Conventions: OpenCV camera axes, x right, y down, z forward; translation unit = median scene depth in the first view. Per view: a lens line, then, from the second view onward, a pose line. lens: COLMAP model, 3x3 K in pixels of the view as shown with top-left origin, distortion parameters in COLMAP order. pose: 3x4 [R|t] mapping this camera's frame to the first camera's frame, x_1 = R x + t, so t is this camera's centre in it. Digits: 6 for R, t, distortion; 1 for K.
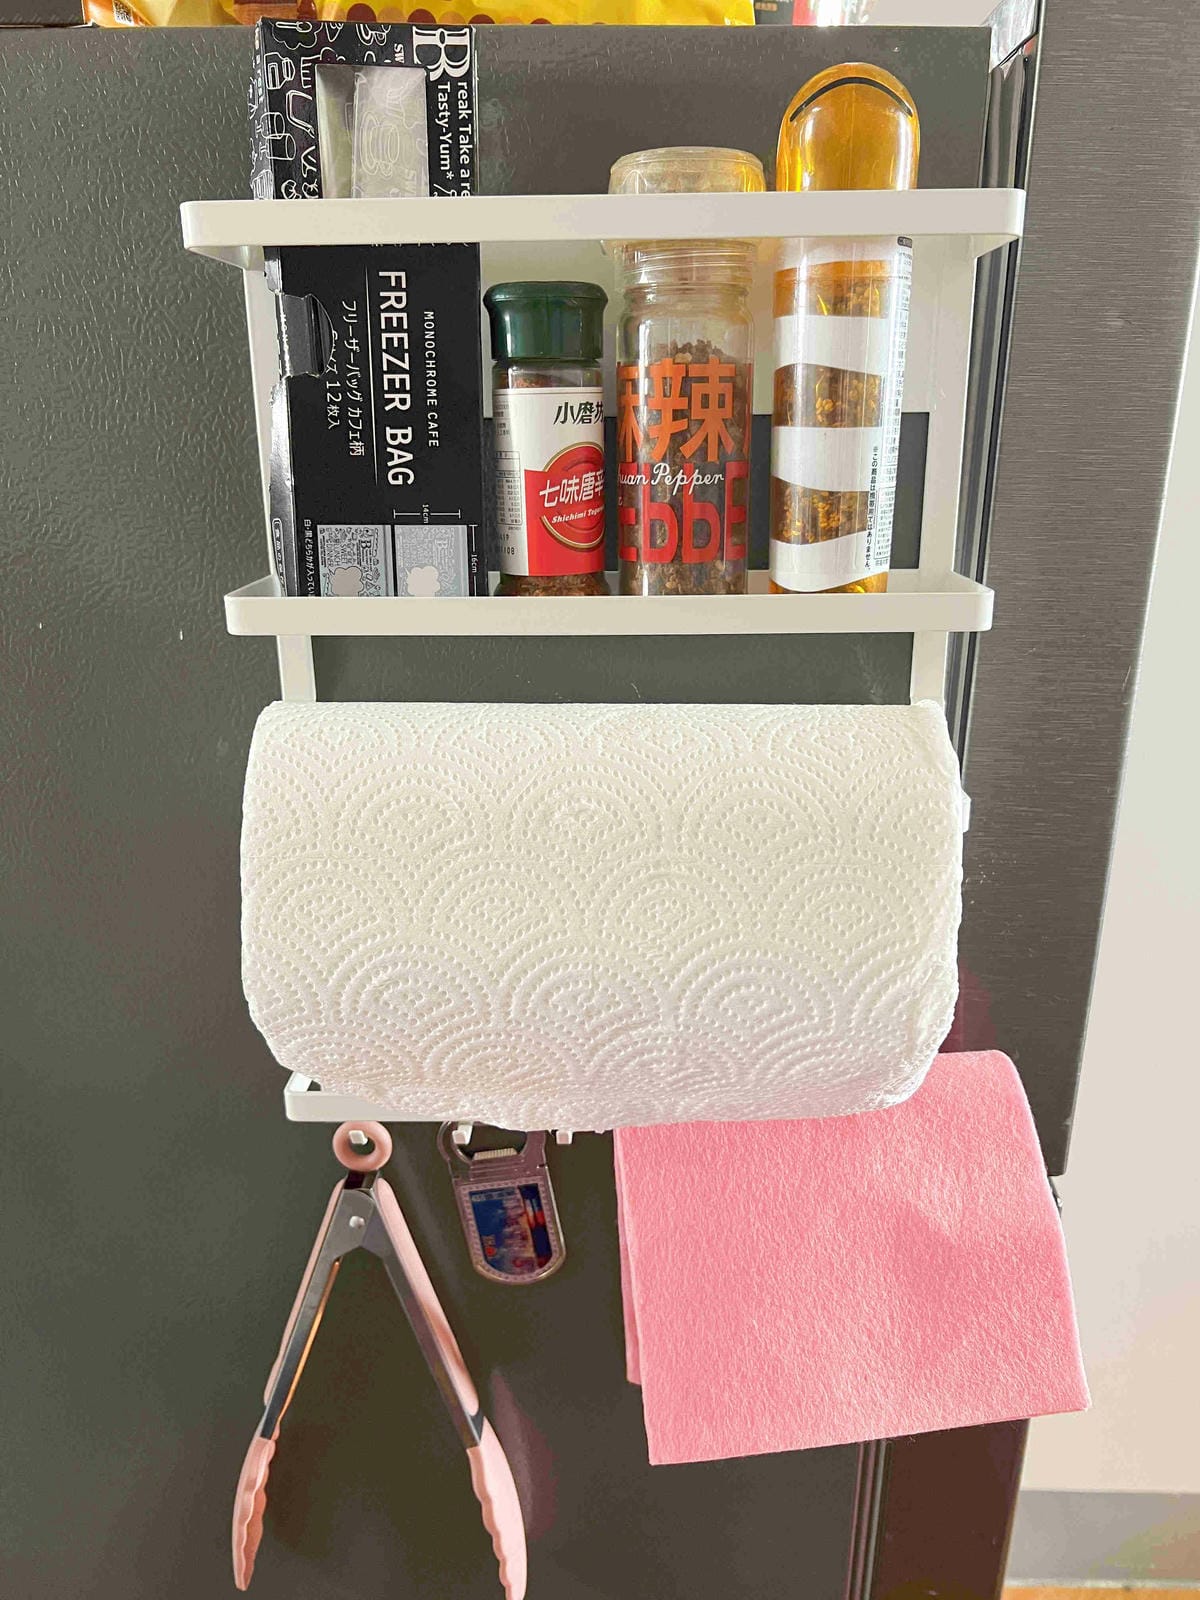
lens RADIAL K [[1208.8, 0, 589.7], [0, 1208.8, 797.0], [0, 0, 1]] dist [-0.003865, -0.010537]
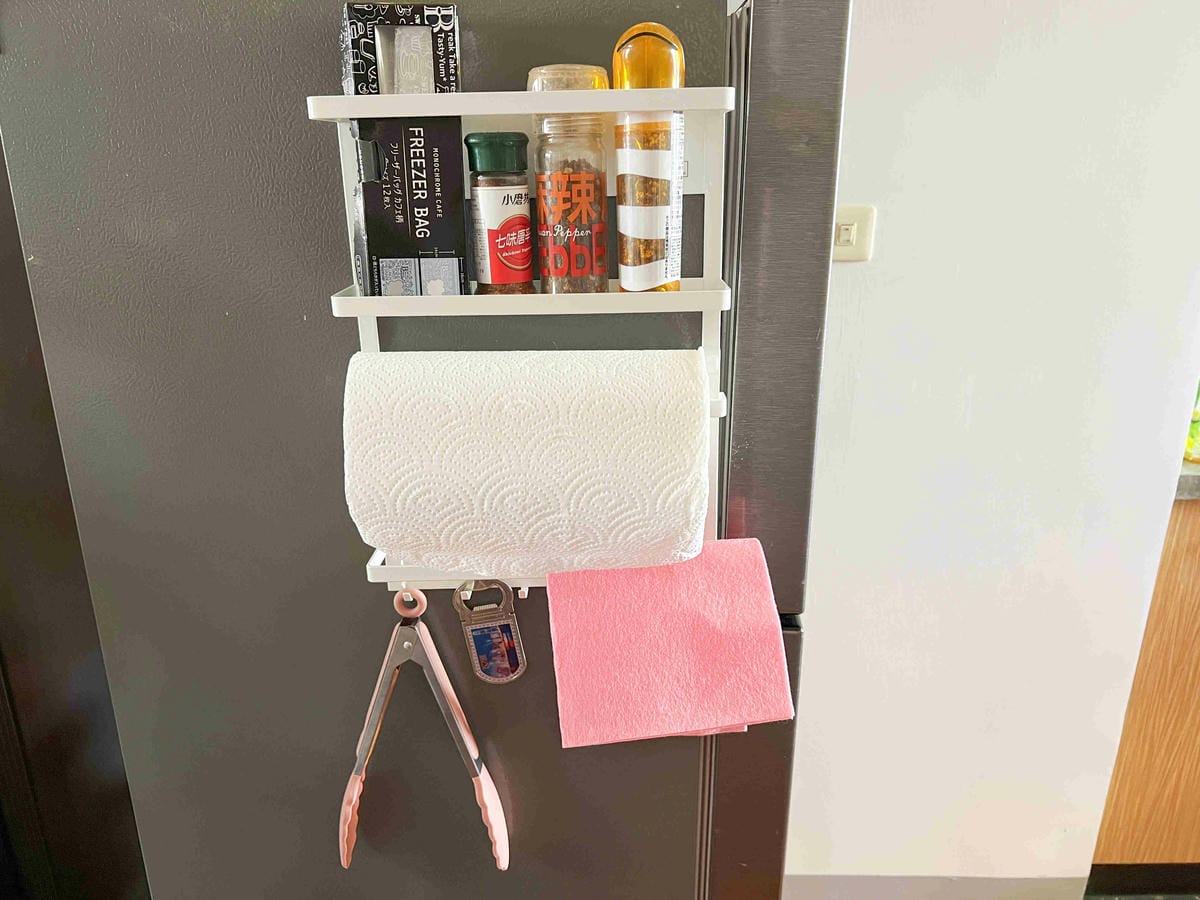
lens RADIAL K [[906.6, 0, 606.8], [0, 906.6, 451.9], [0, 0, 1]] dist [-0.003865, -0.010537]
pose [[0.999459, -0.015365, 0.029077, 0.088415], [0.014897, 0.999757, 0.016243, 0.063431], [-0.029319, -0.015801, 0.999445, -0.452516]]
